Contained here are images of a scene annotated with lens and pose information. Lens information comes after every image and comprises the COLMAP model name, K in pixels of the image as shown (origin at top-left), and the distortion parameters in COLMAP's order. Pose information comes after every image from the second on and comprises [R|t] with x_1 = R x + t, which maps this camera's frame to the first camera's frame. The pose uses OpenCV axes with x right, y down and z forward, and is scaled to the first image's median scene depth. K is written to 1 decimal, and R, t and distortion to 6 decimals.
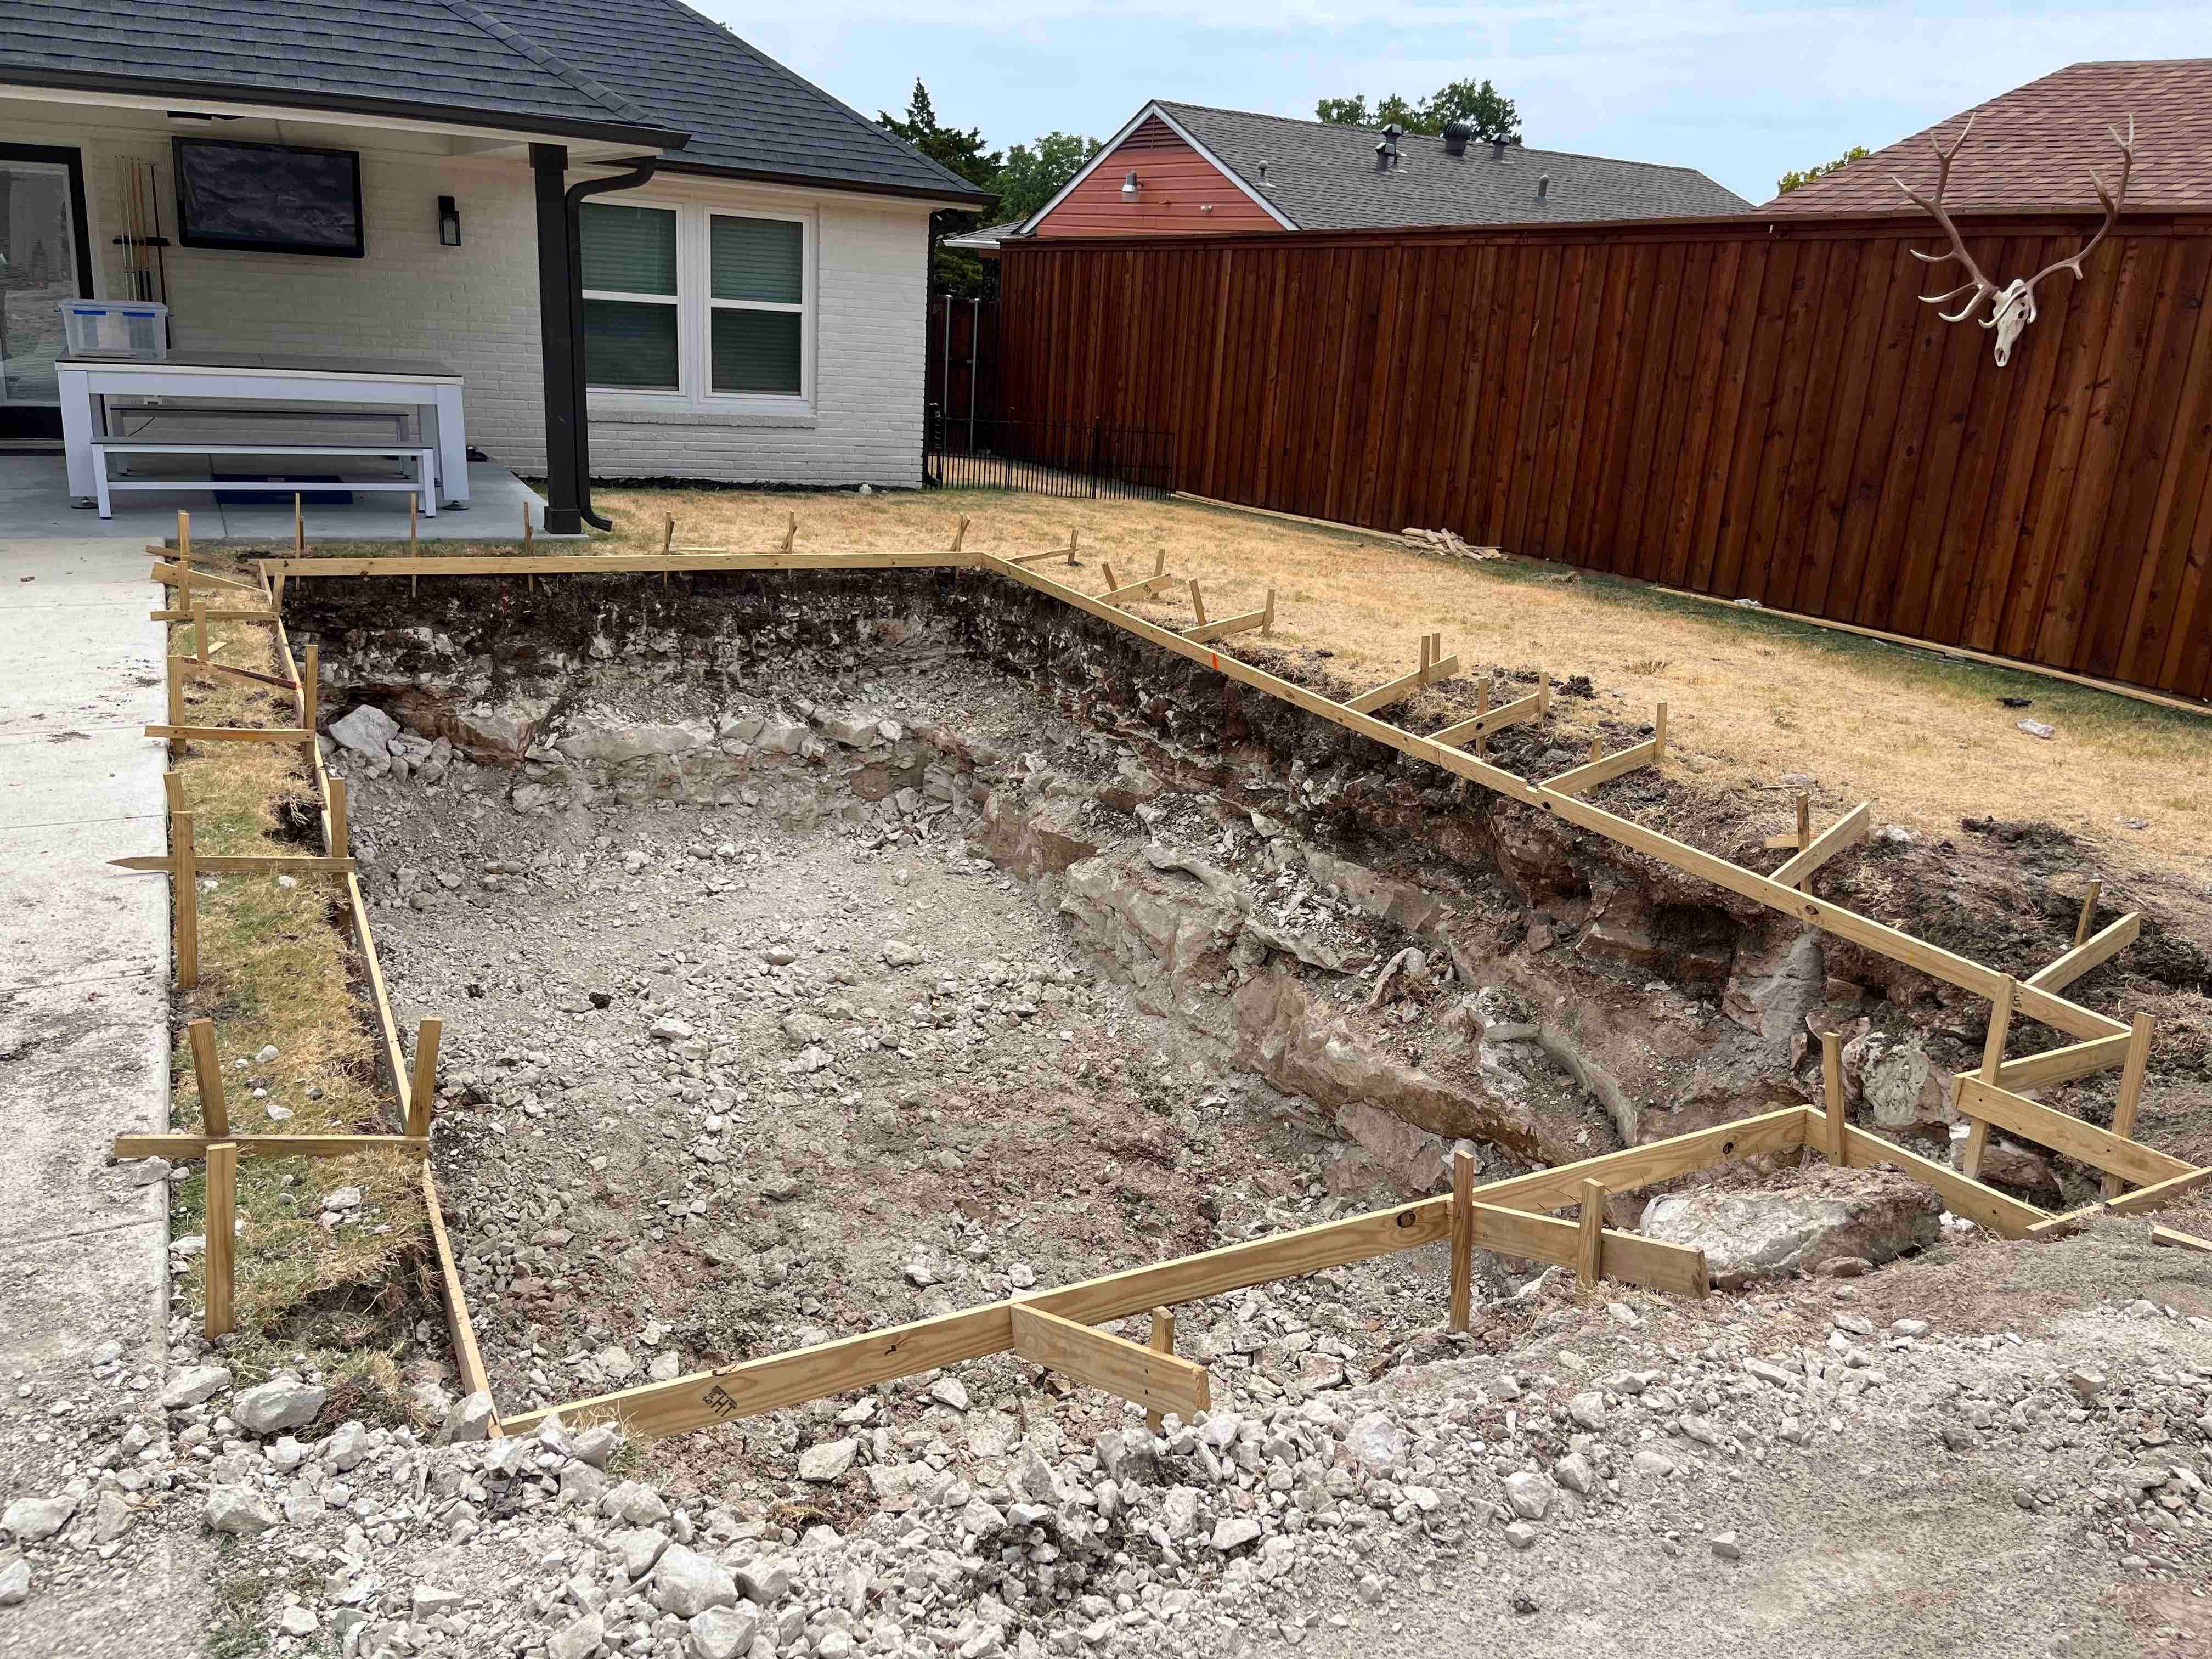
lens RADIAL K [[1664.1, 0, 1106.0], [0, 1664.1, 837.3], [0, 0, 1]] dist [-0.025874, -0.023590]
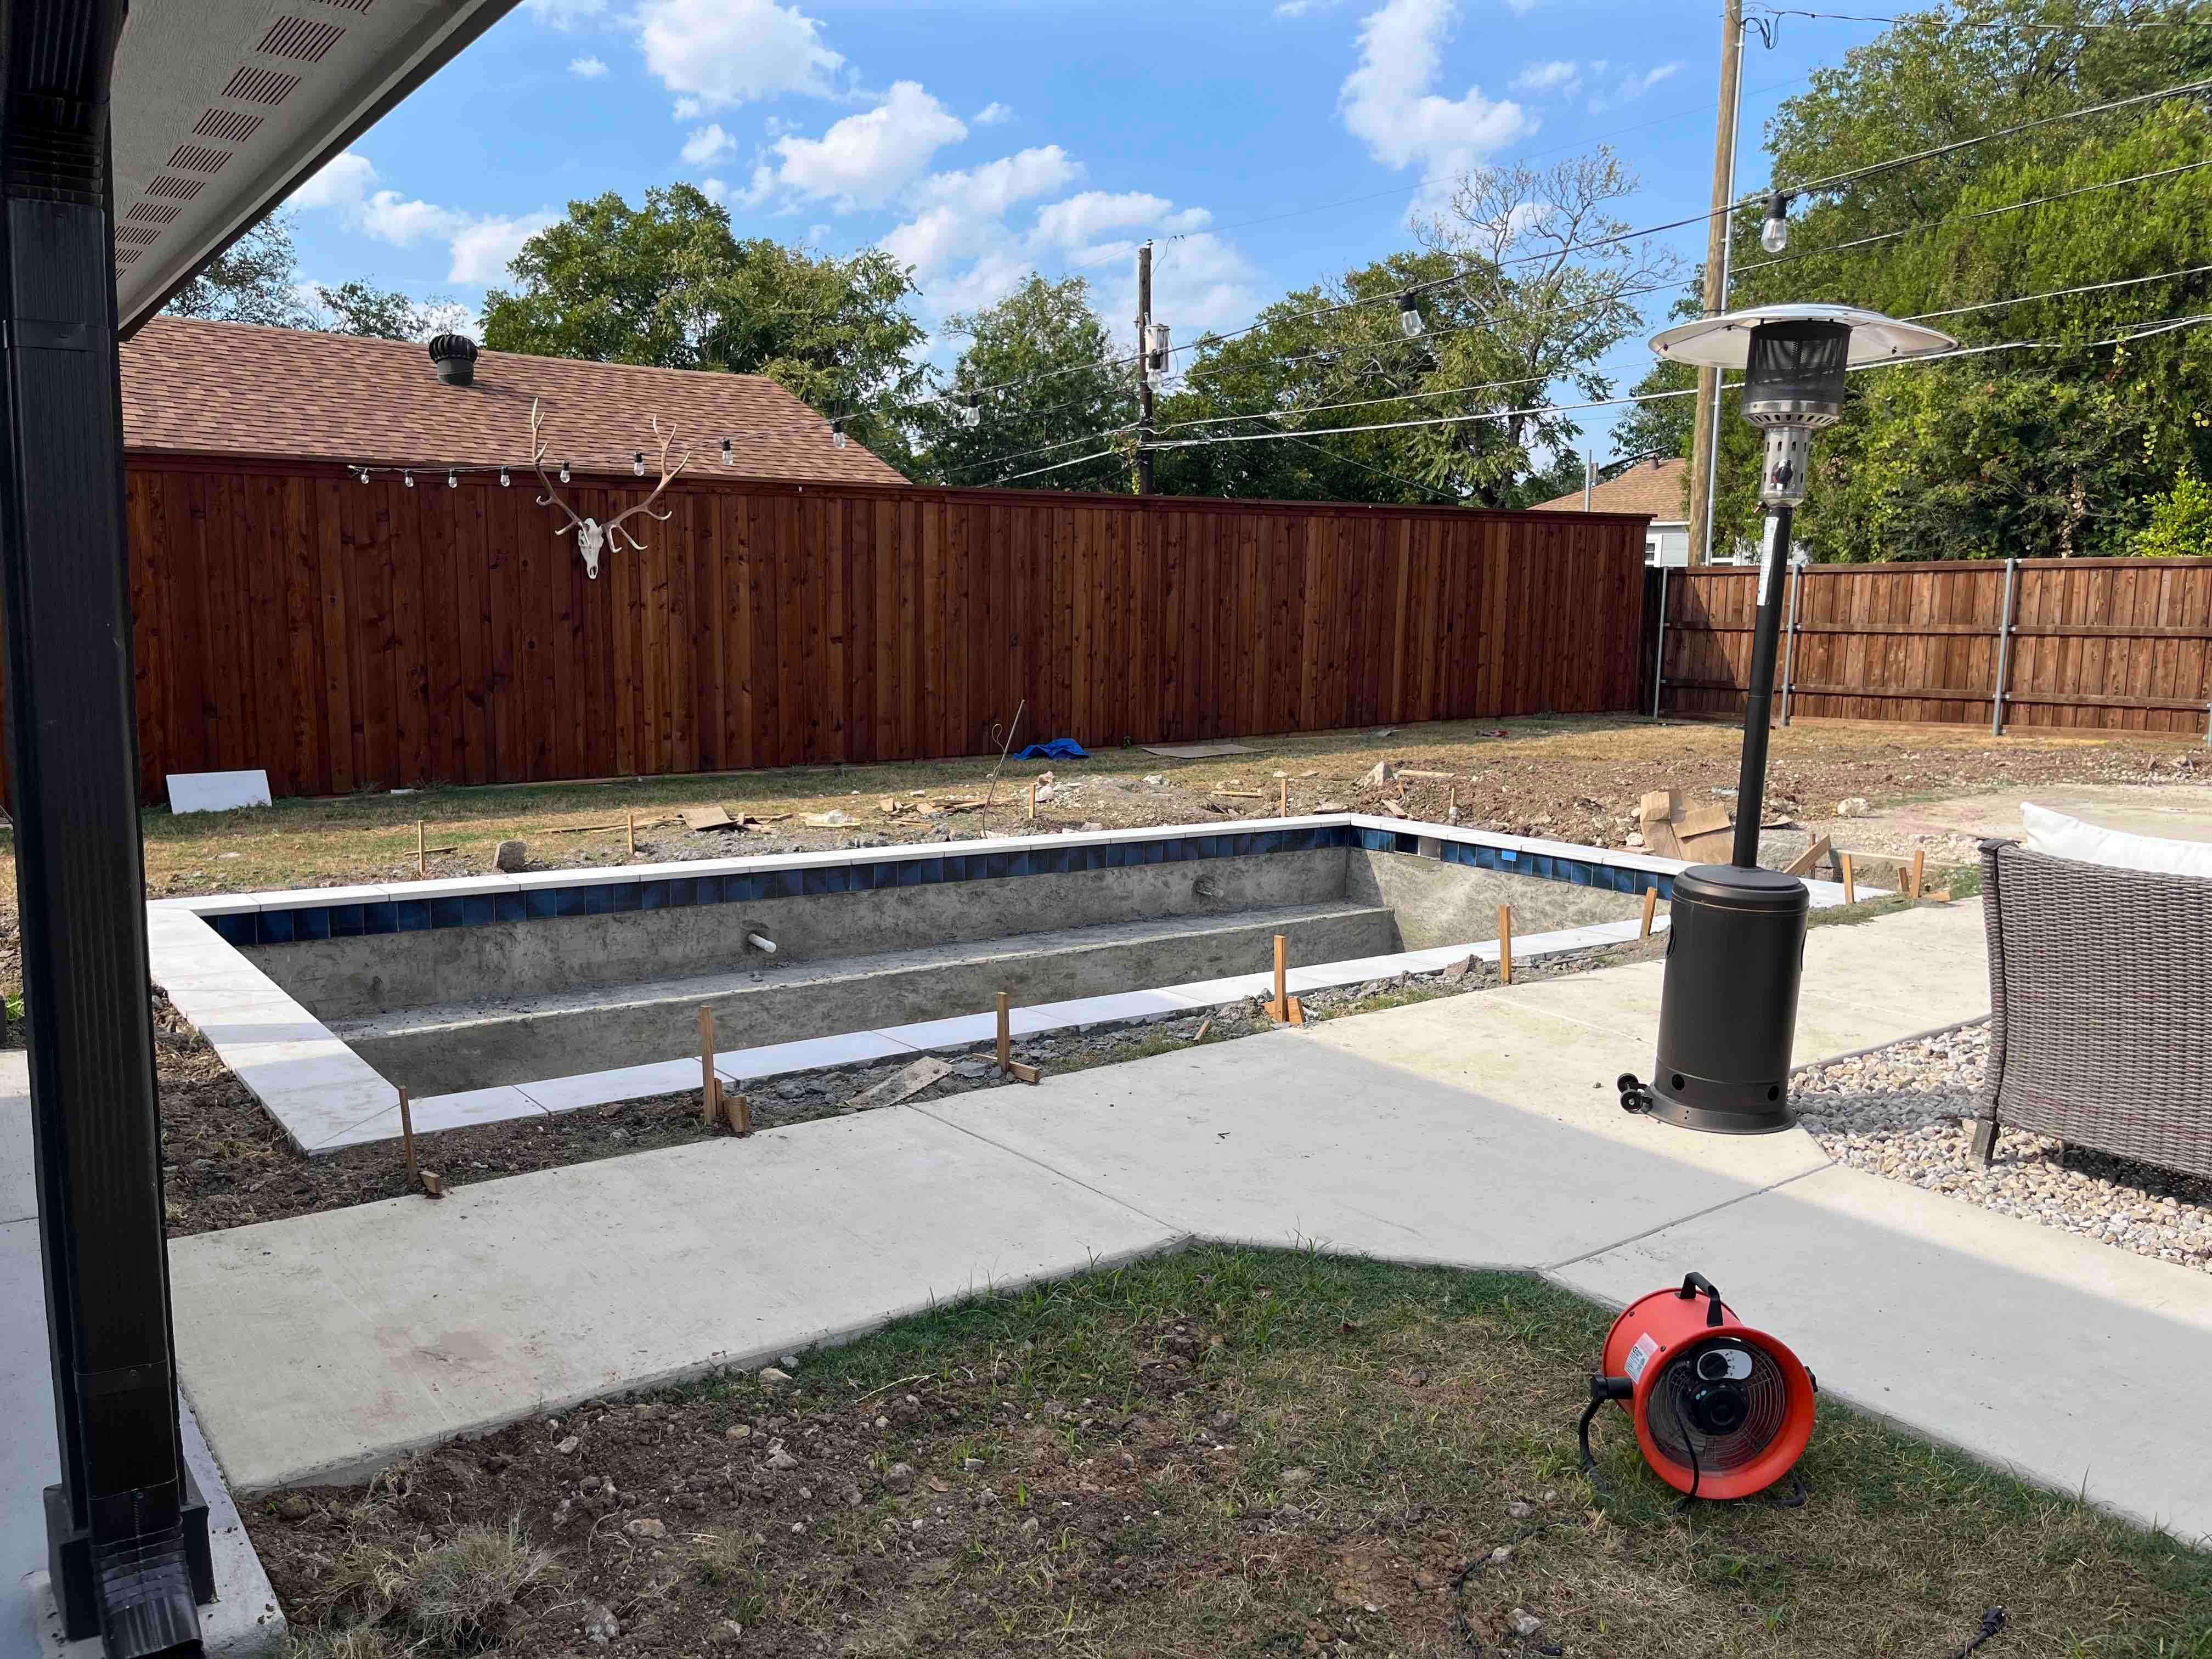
lens RADIAL K [[1664.1, 0, 1124.8], [0, 1664.1, 847.5], [0, 0, 1]] dist [-0.025874, -0.023590]
pose [[-0.162636, -0.196280, 0.966966, -0.866789], [0.273827, 0.932540, 0.235347, -0.259020], [-0.947928, 0.303057, -0.097918, 0.717409]]
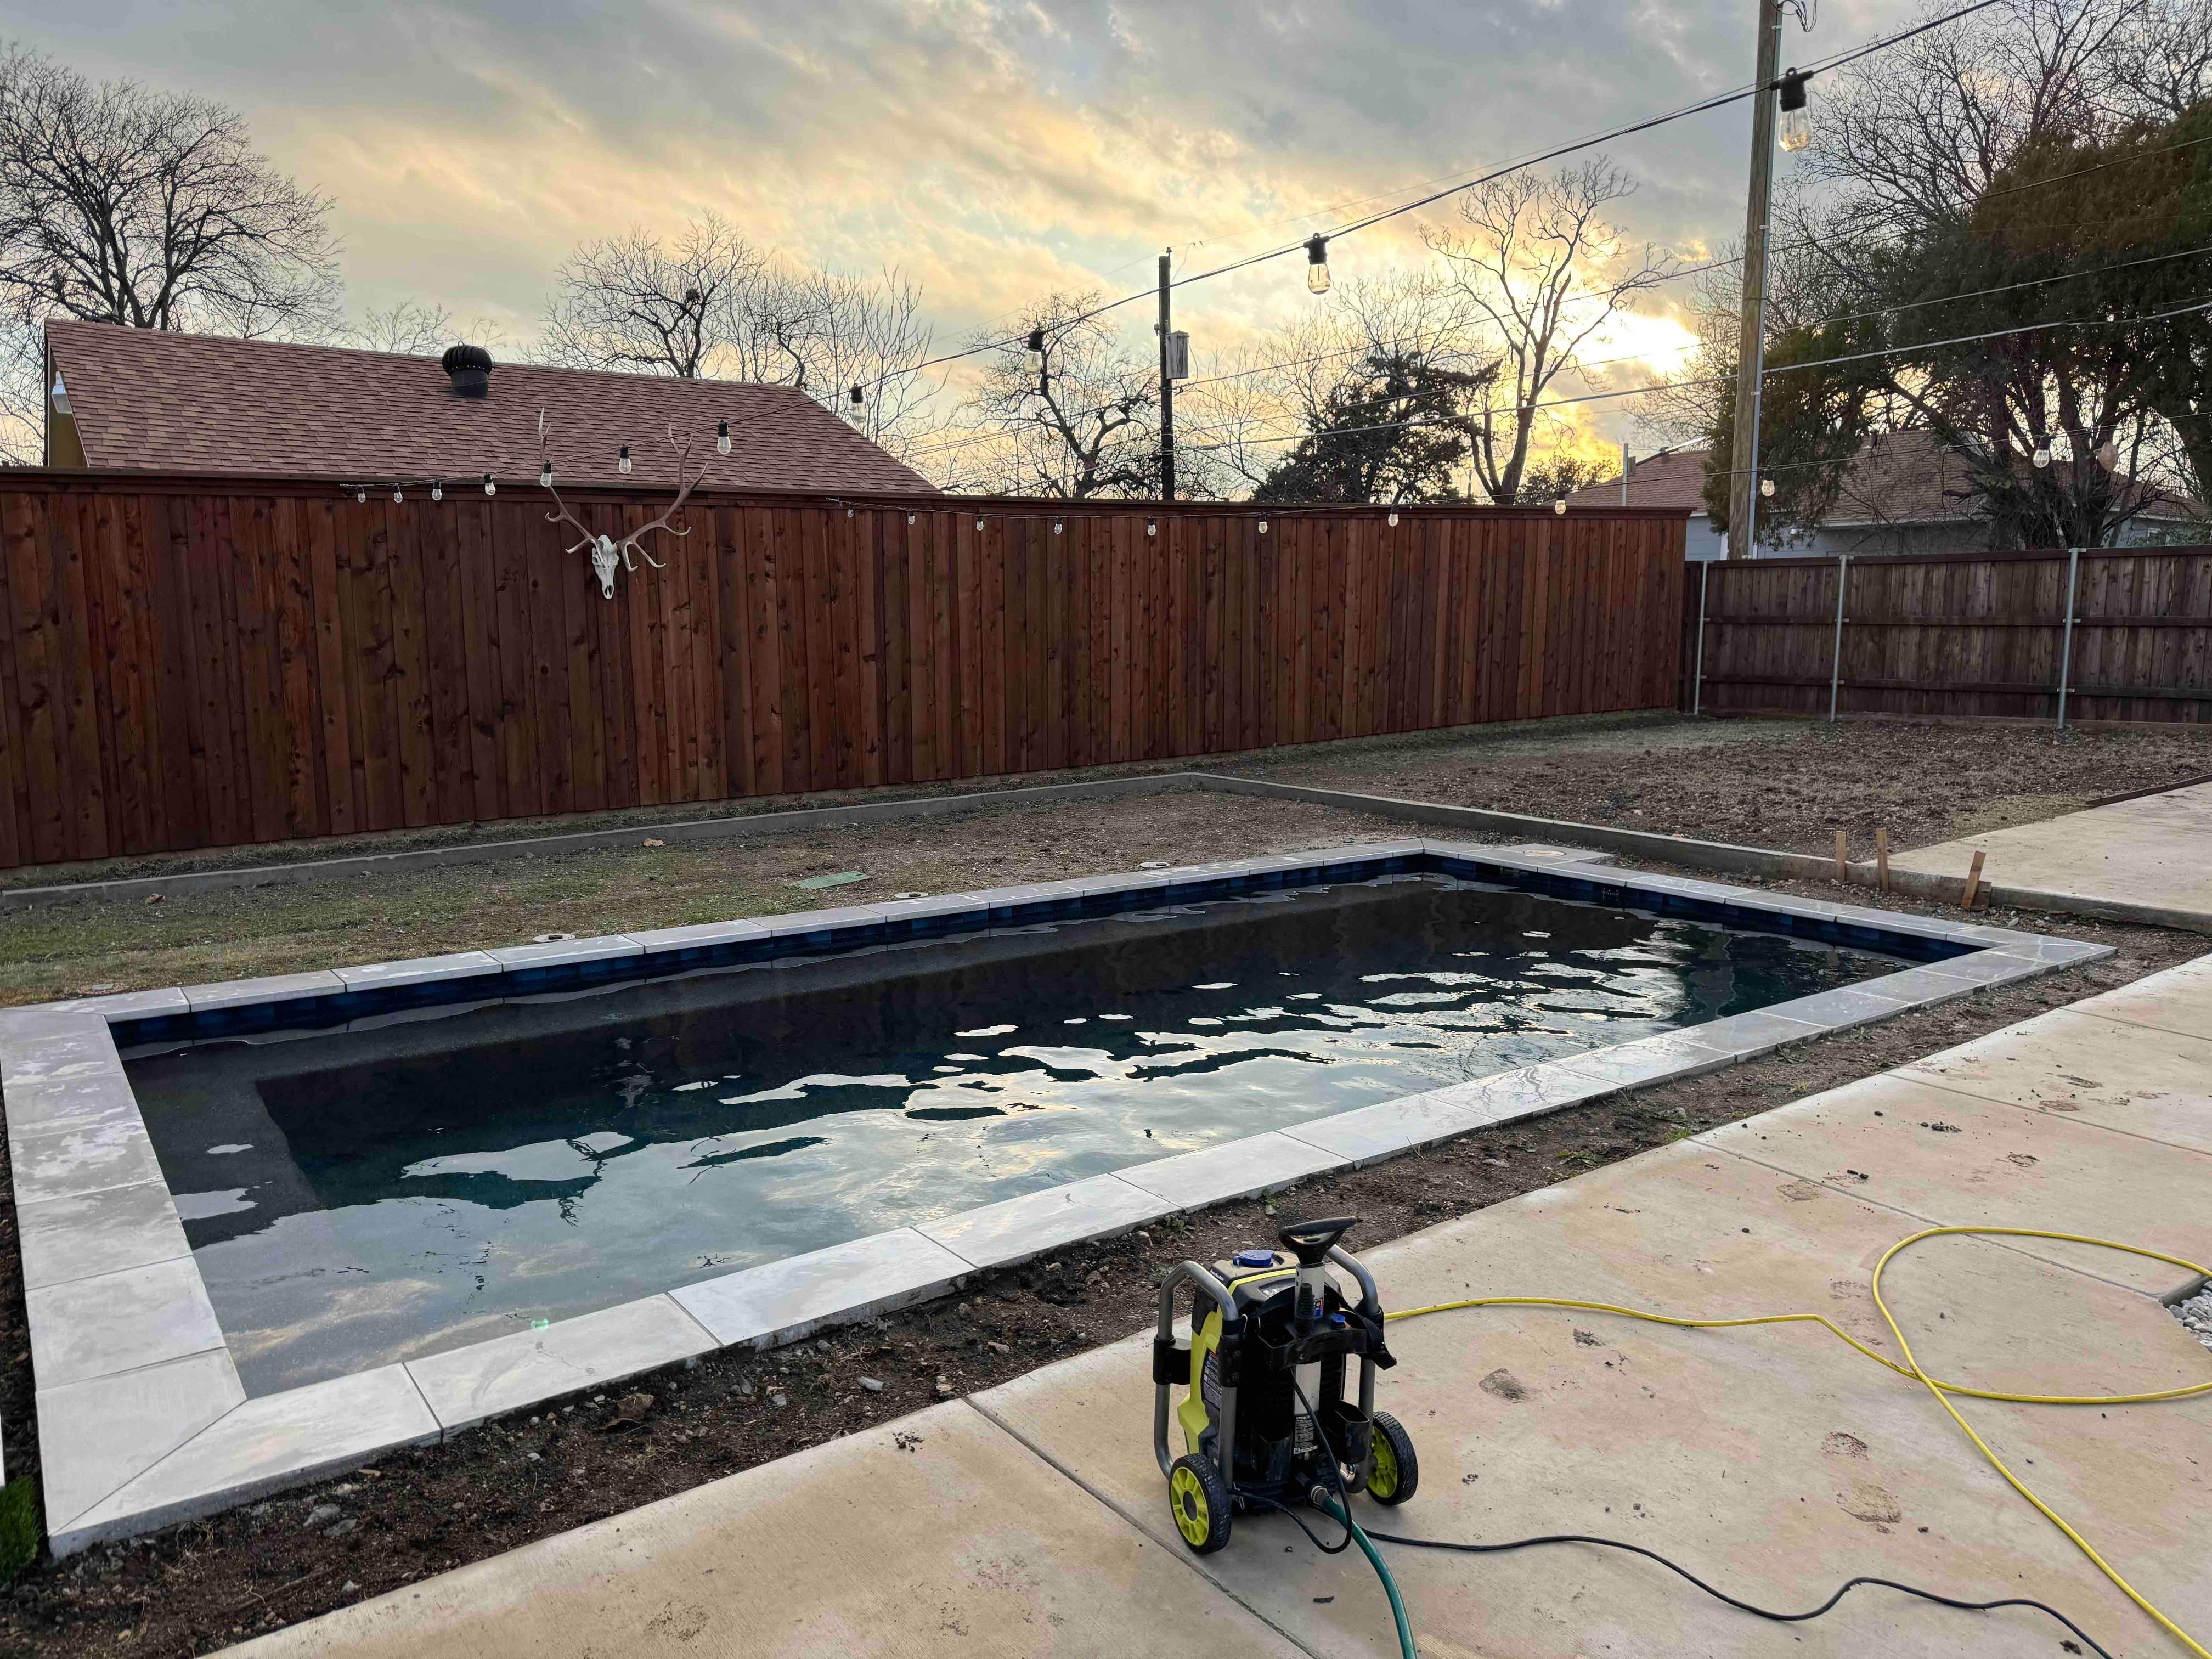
lens RADIAL K [[1536.7, 0, 1108.1], [0, 1536.7, 844.9], [0, 0, 1]] dist [0.011648, -0.065559]
pose [[-0.144167, -0.205310, 0.968021, -0.693056], [0.292848, 0.925569, 0.239920, -0.260624], [-0.945228, 0.318071, -0.073312, 0.713904]]
